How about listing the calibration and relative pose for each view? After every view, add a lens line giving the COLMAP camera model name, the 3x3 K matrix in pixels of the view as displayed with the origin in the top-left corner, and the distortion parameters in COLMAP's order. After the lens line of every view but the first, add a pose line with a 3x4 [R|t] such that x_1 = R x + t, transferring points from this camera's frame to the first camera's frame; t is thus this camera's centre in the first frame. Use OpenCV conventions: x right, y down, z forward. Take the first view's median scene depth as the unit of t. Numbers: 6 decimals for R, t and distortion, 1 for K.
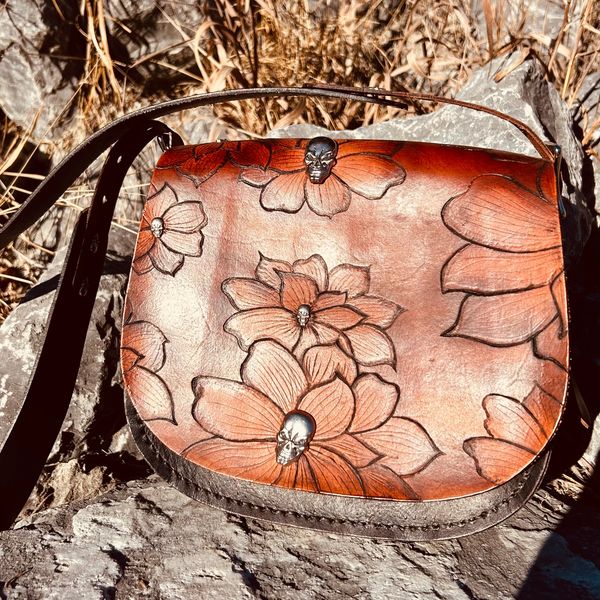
lens RADIAL K [[749.2, 0, 278.6], [0, 749.2, 262.9], [0, 0, 1]] dist [0.021724, -0.070622]
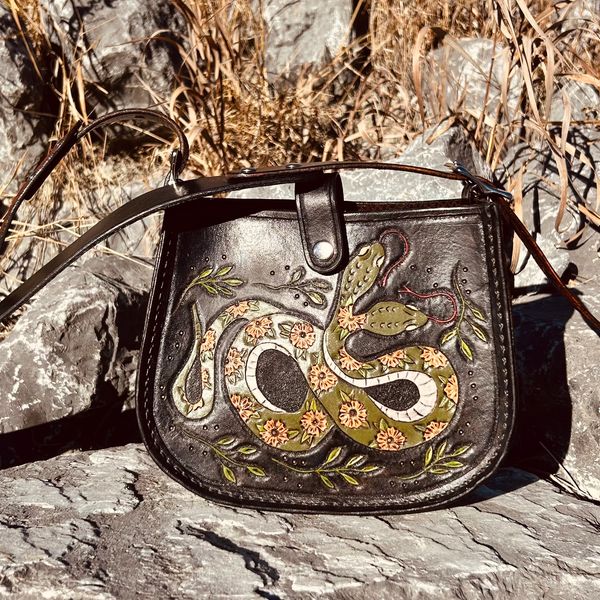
lens RADIAL K [[897.0, 0, 300.0], [0, 897.0, 300.0], [0, 0, 1]] dist [0.105098, -0.416933]
pose [[0.995494, 0.020193, 0.092648, -0.029789], [-0.011462, 0.995523, -0.093820, 0.096826], [-0.094128, 0.092335, 0.991269, -0.259988]]
